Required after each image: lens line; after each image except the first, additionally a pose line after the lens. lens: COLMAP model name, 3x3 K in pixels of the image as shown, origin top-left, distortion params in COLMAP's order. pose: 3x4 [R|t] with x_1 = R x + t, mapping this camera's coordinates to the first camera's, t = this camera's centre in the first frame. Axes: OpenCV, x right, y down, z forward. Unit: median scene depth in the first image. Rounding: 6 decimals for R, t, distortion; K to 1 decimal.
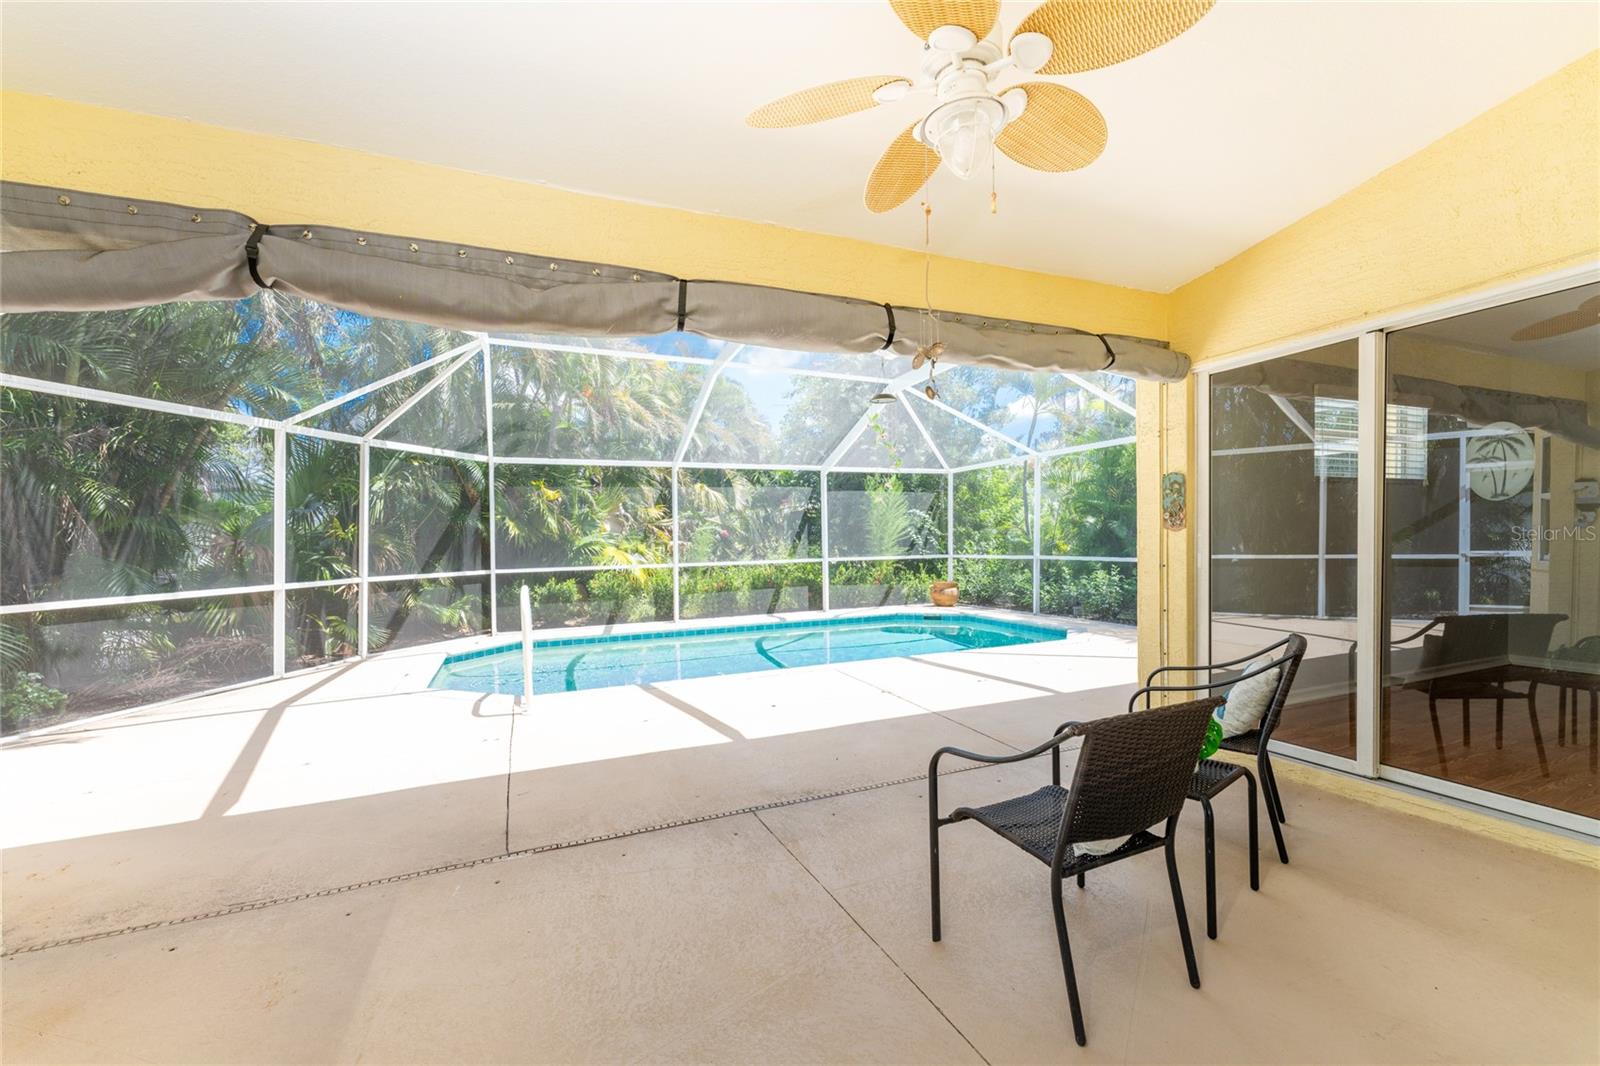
lens RADIAL K [[654.9, 0, 796.2], [0, 654.9, 561.9], [0, 0, 1]] dist [-0.000957, -0.000130]
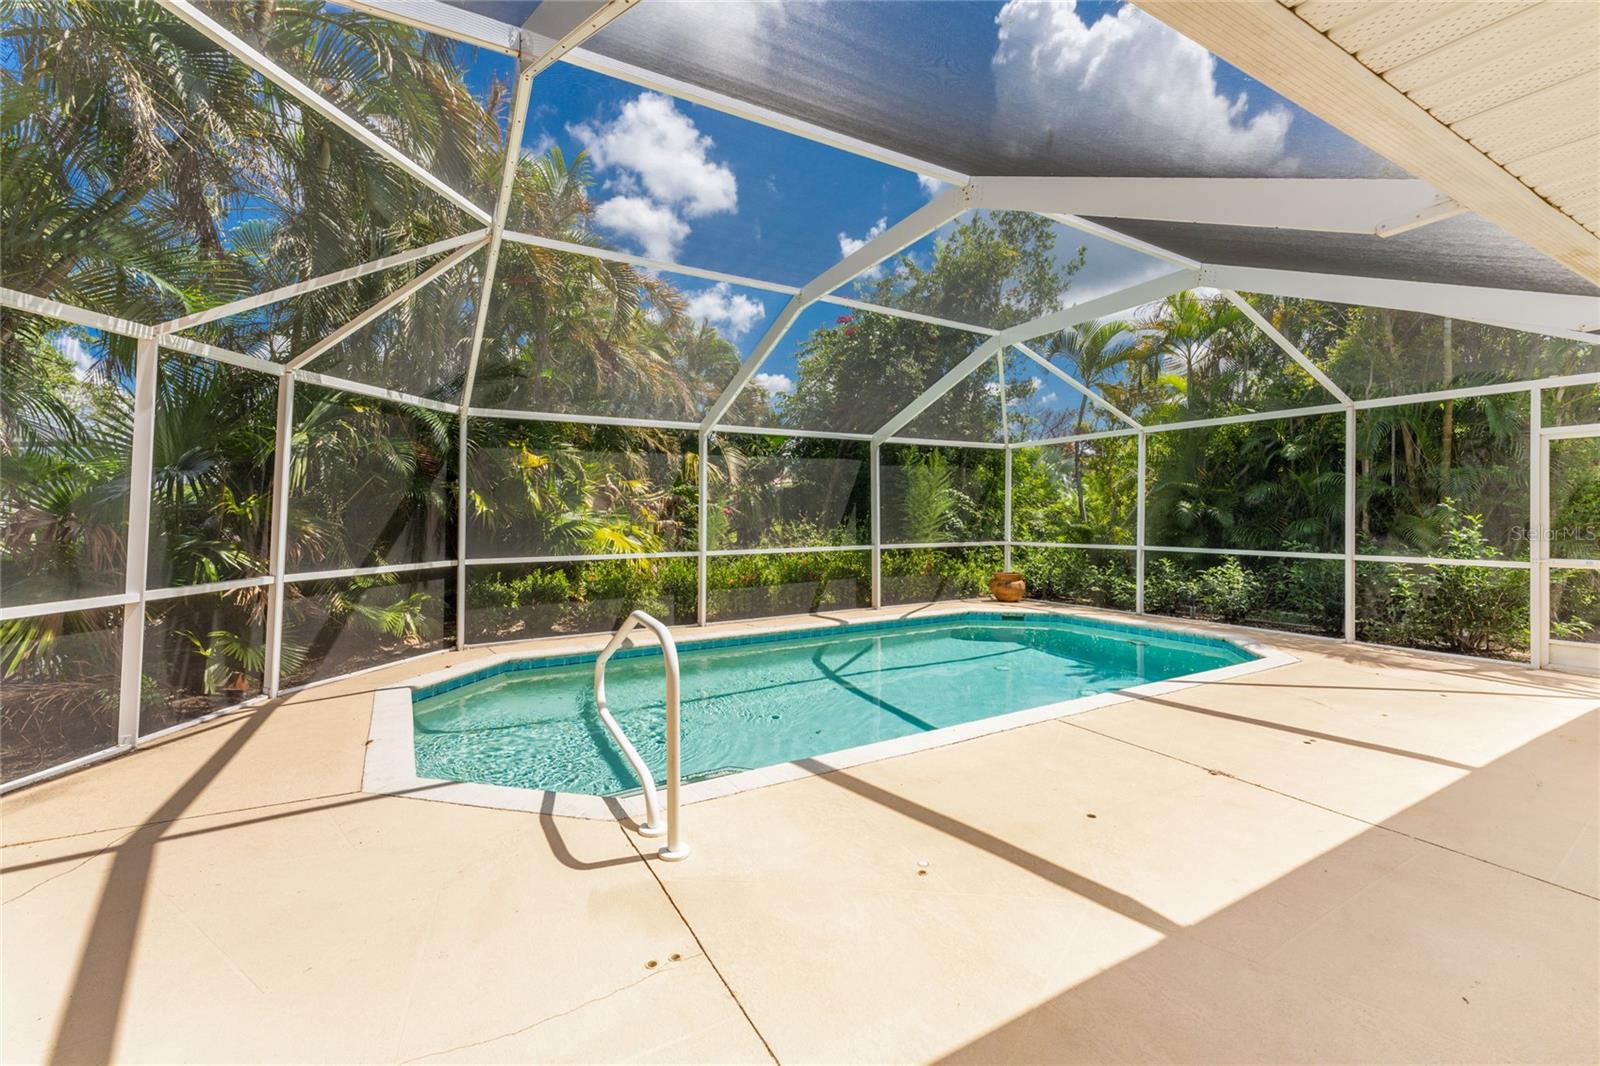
lens RADIAL K [[656.1, 0, 802.1], [0, 656.1, 522.9], [0, 0, 1]] dist [0.002673, 0.000215]
pose [[0.989539, 0.012937, 0.143682, -0.202478], [-0.009578, 0.999665, -0.024045, -0.015757], [-0.143945, 0.022417, 0.989332, 0.230488]]
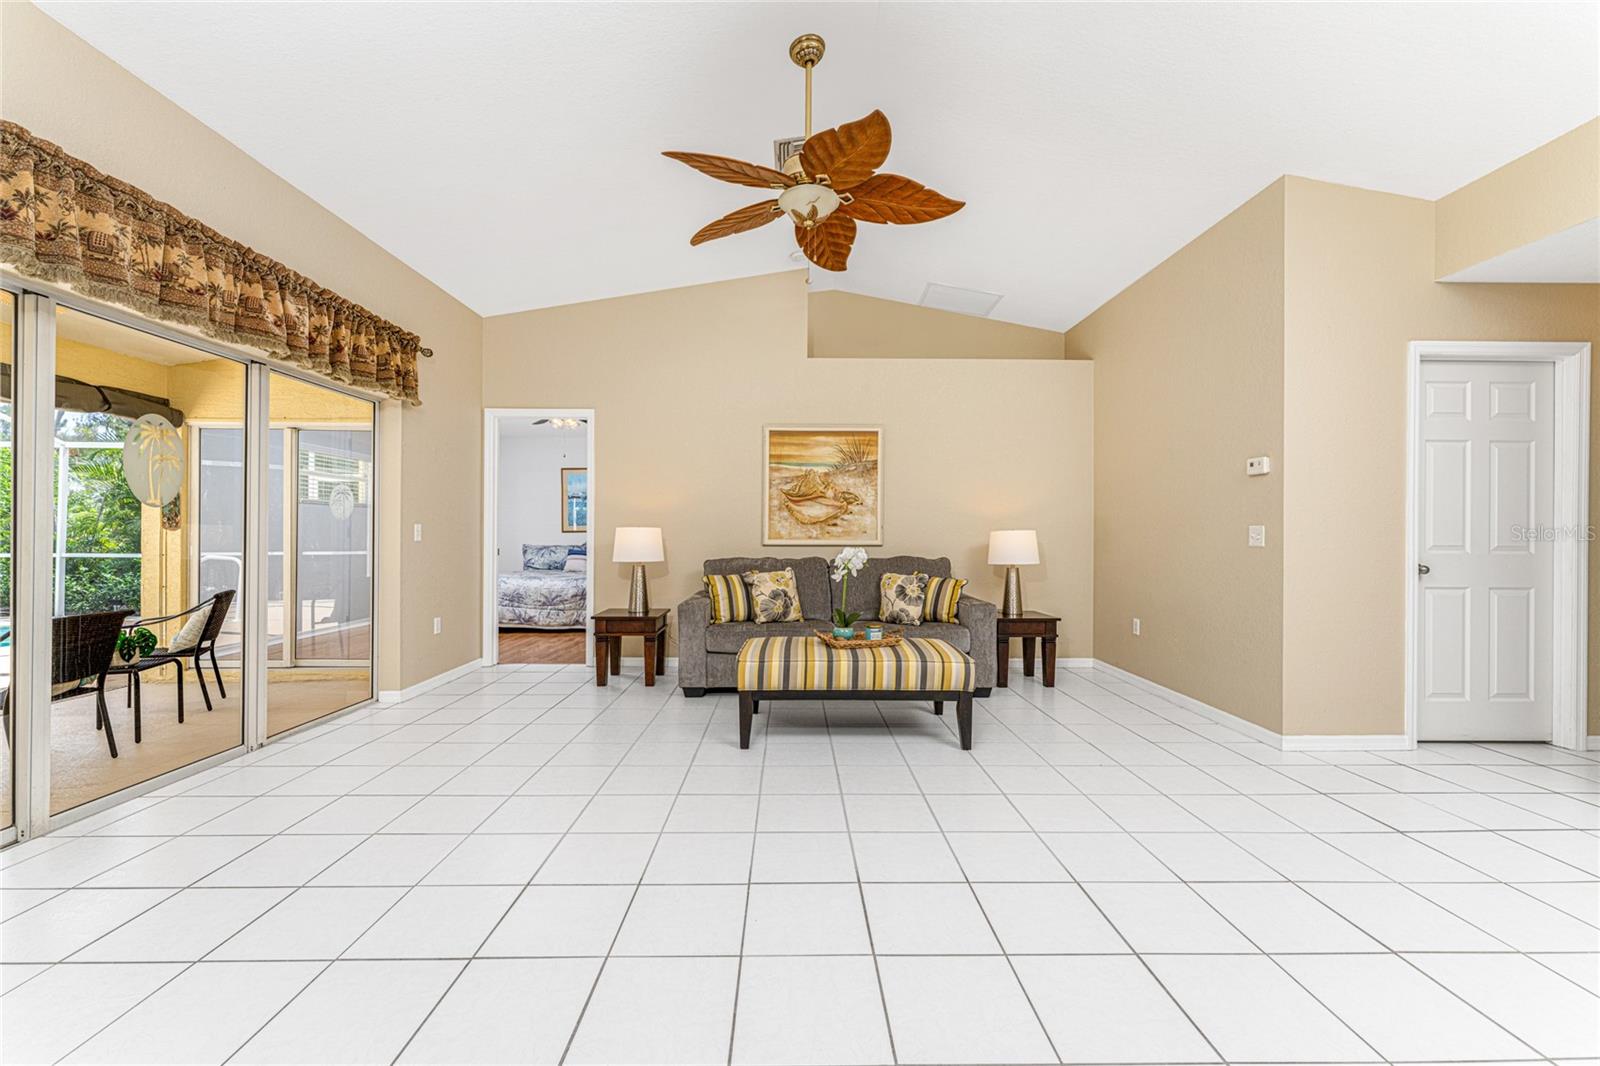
lens RADIAL K [[633.8, 0, 802.9], [0, 633.8, 537.9], [0, 0, 1]] dist [-0.000999, -0.000459]
pose [[0.370945, 0.020918, 0.928419, -0.082267], [0.016740, 0.999433, -0.029207, 0.013524], [-0.928504, 0.026375, 0.370385, -0.332404]]
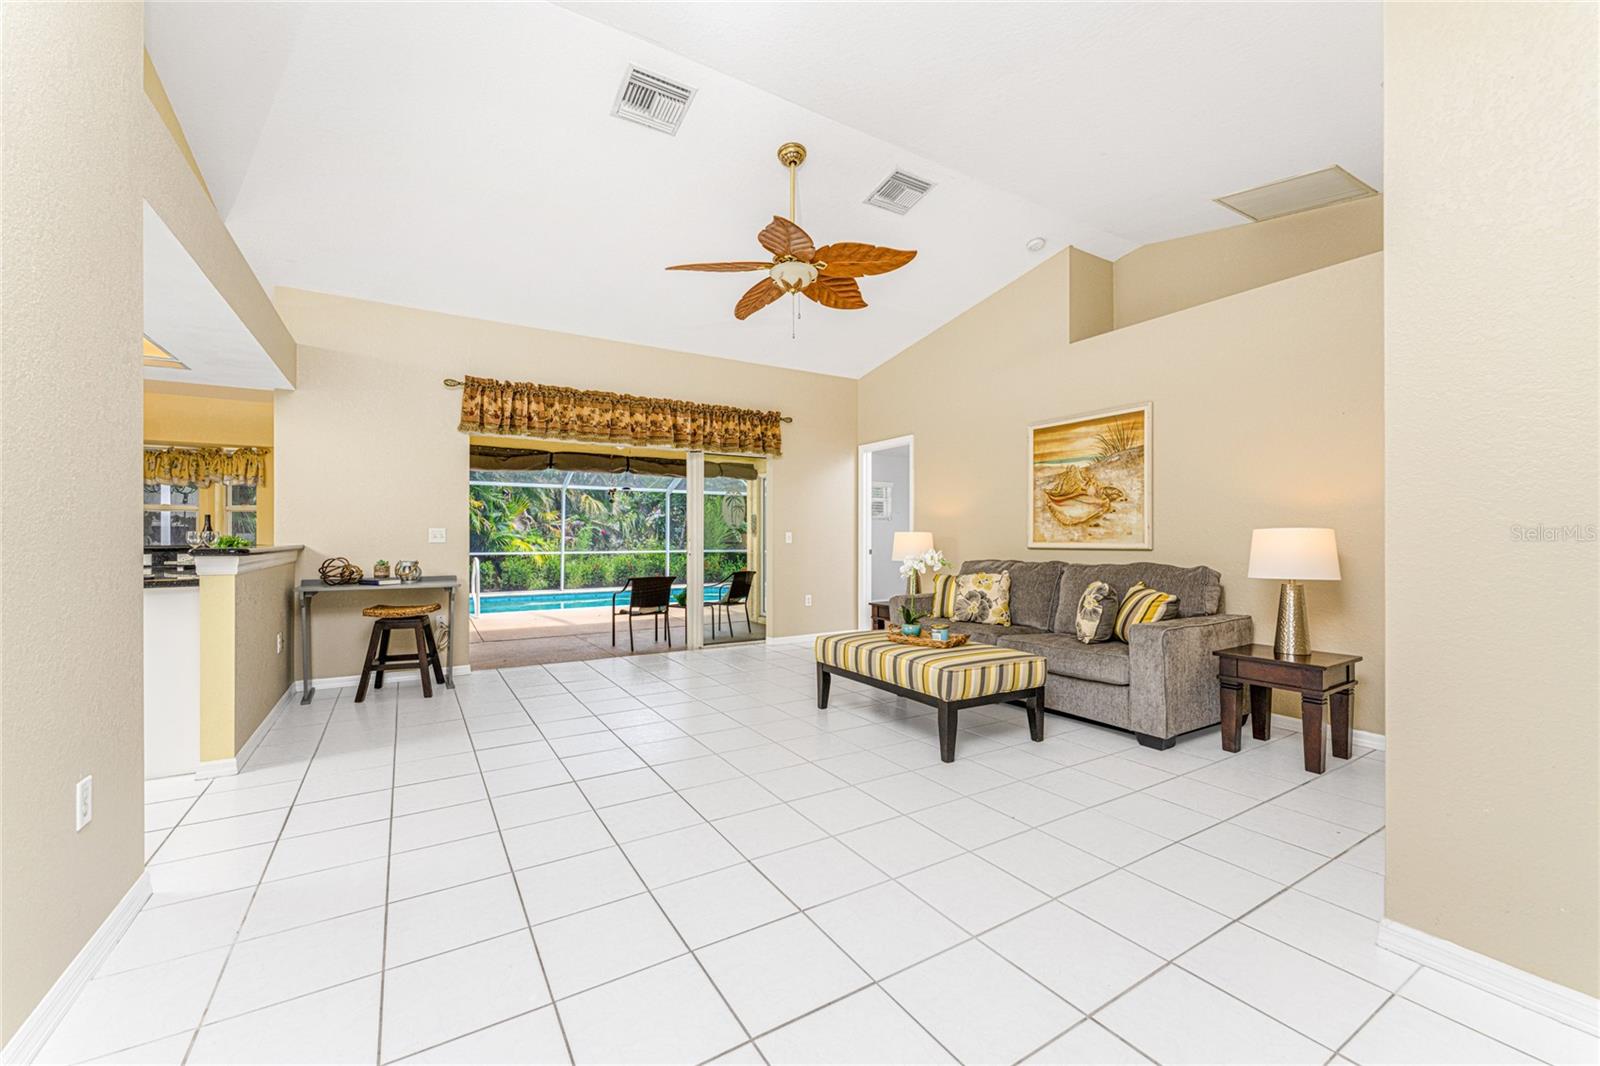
lens RADIAL K [[633.8, 0, 802.9], [0, 633.8, 537.9], [0, 0, 1]] dist [-0.000999, -0.000459]
pose [[0.987713, 0.021895, 0.154734, 0.157188], [-0.016430, 0.999198, -0.036505, 0.017470], [-0.155410, 0.033514, 0.987281, -0.611887]]
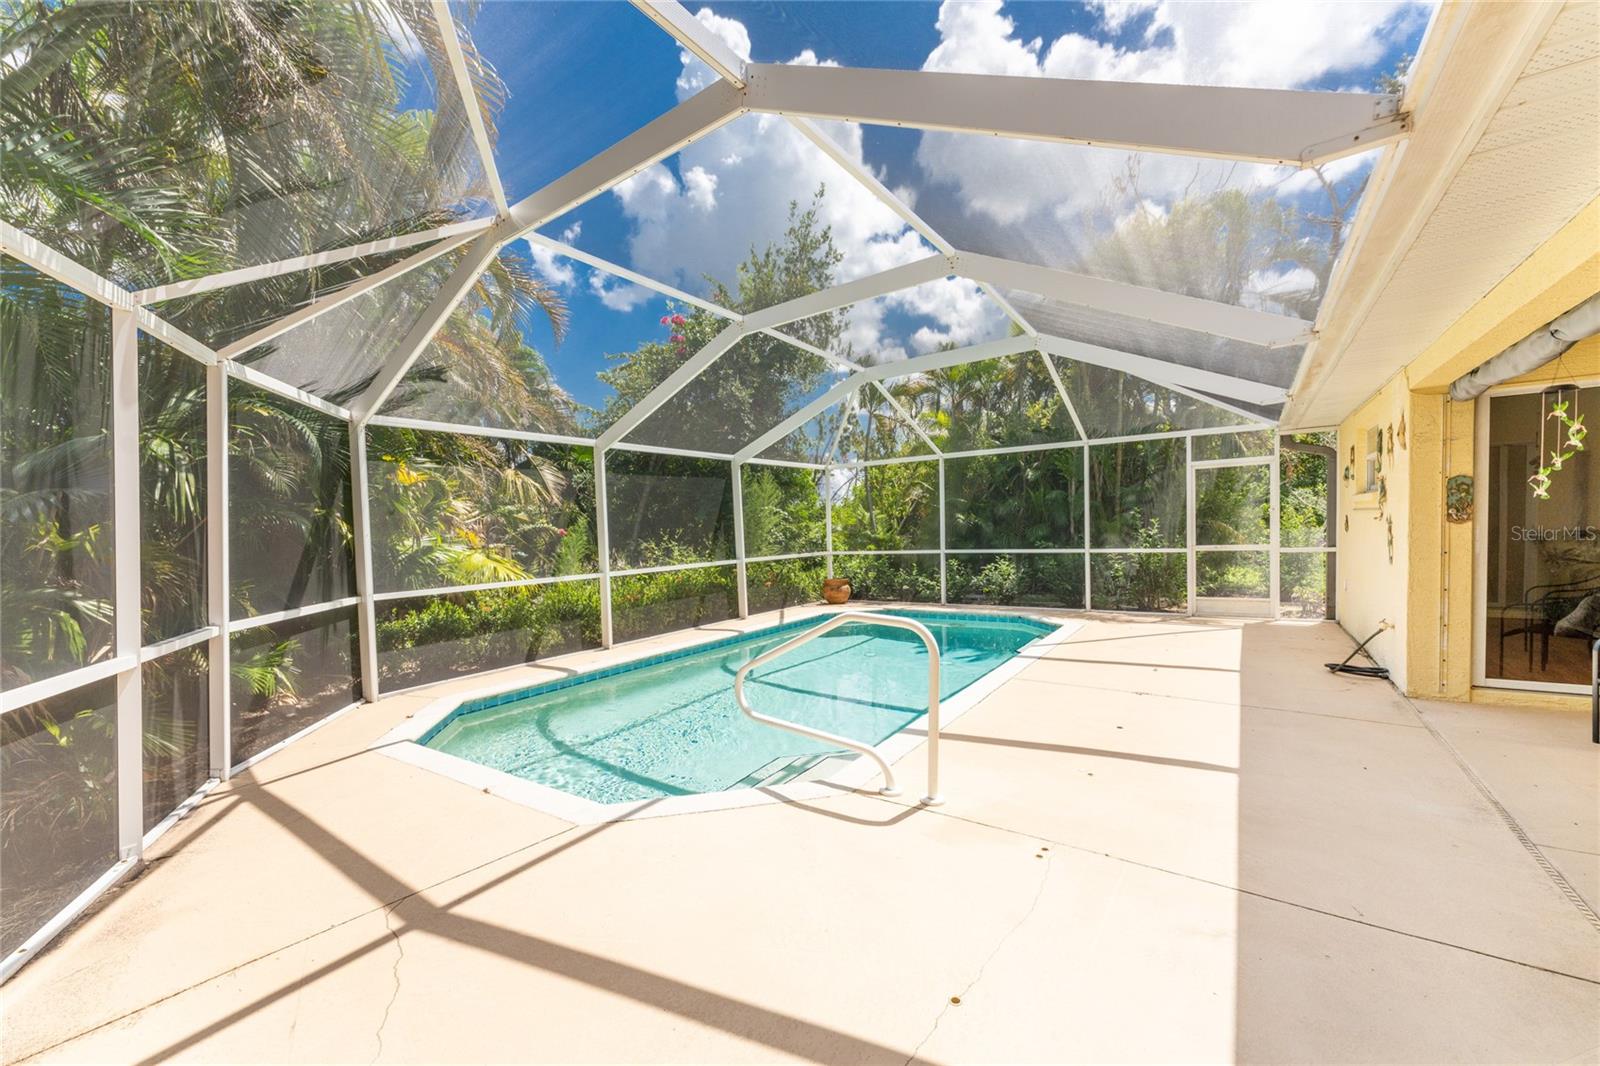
lens RADIAL K [[654.9, 0, 796.2], [0, 654.9, 561.9], [0, 0, 1]] dist [-0.000957, -0.000130]
pose [[0.826835, -0.037342, 0.561203, -0.471467], [0.035697, 0.999266, 0.013898, -0.014195], [-0.561310, 0.008542, 0.827561, 0.273644]]
